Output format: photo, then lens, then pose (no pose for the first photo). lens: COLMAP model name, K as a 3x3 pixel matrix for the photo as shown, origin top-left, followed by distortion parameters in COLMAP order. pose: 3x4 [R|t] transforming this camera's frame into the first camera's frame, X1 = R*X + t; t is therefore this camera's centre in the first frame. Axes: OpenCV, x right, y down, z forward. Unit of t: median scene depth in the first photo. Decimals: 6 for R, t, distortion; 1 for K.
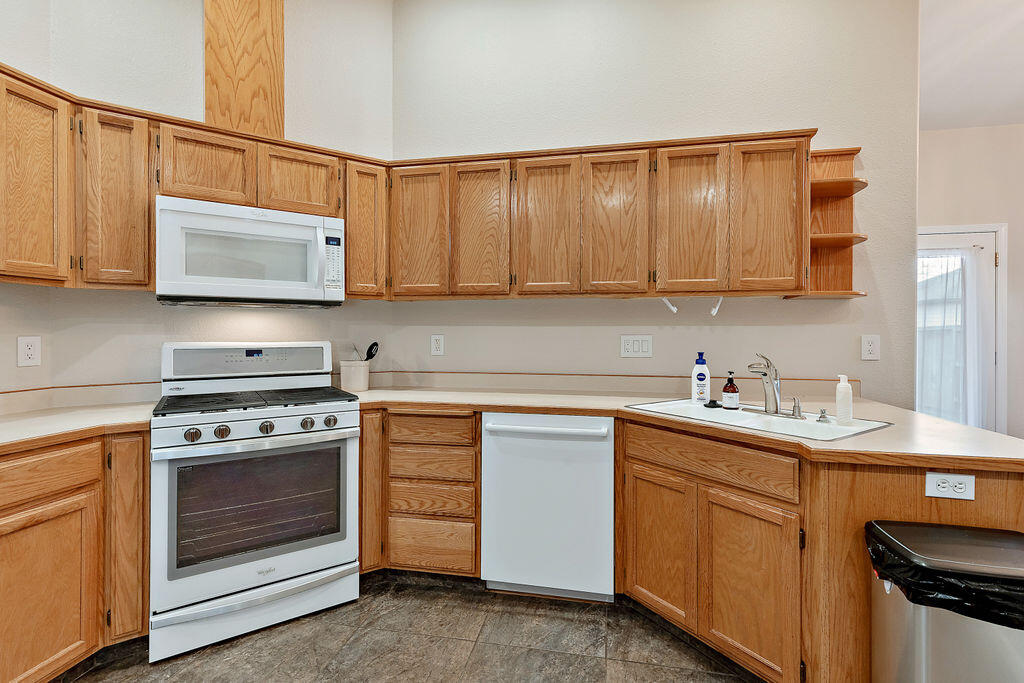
lens RADIAL K [[471.0, 0, 521.0], [0, 471.0, 332.7], [0, 0, 1]] dist [0.006587, -0.001215]
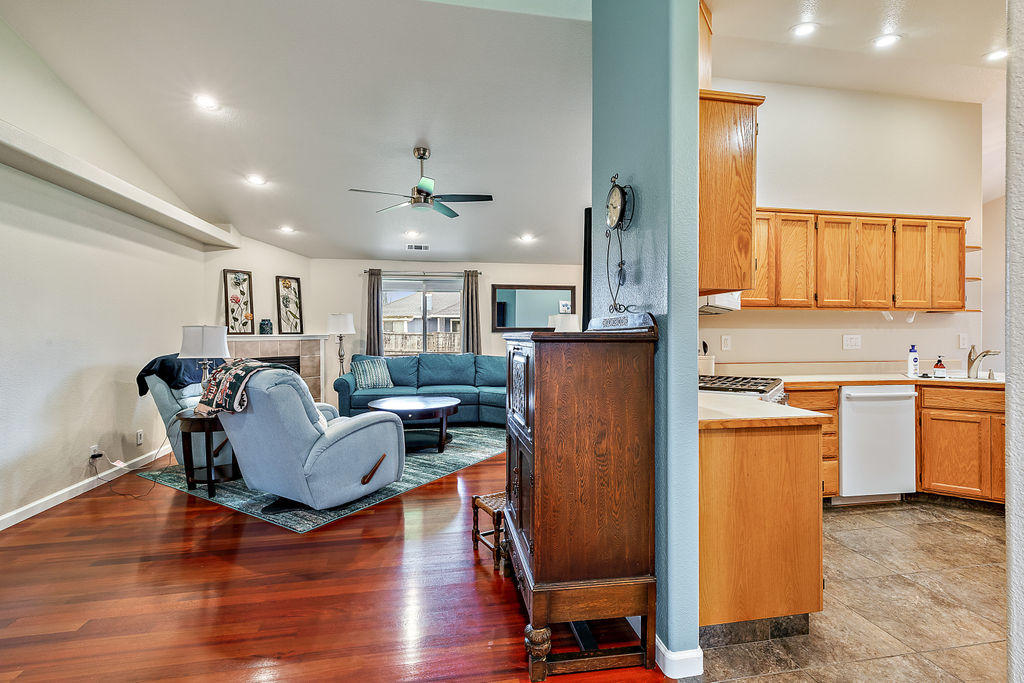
lens RADIAL K [[471.0, 0, 513.8], [0, 471.0, 331.9], [0, 0, 1]] dist [0.006587, -0.001215]
pose [[0.930707, -0.002172, 0.365759, -1.576353], [0.001931, 0.999998, 0.001027, -0.008739], [-0.365760, -0.000249, 0.930709, -0.024307]]
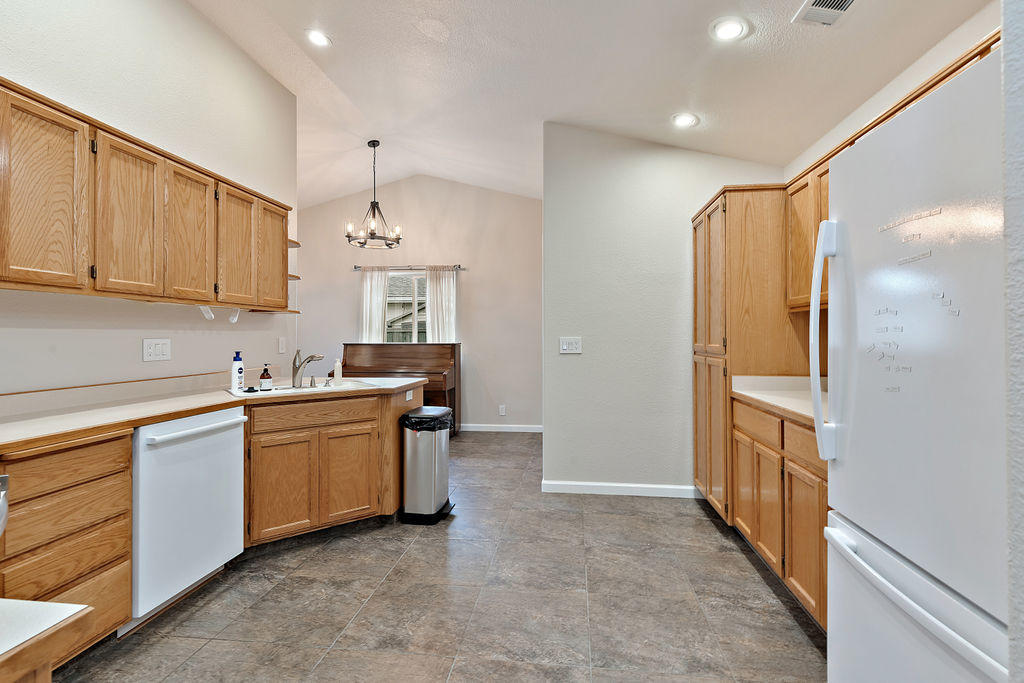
lens RADIAL K [[471.0, 0, 515.8], [0, 471.0, 331.7], [0, 0, 1]] dist [0.006587, -0.001215]
pose [[-0.071324, 0.007987, 0.997421, -0.988506], [0.001366, 0.999968, -0.007910, -0.001156], [-0.997452, 0.000798, -0.071332, 0.353431]]
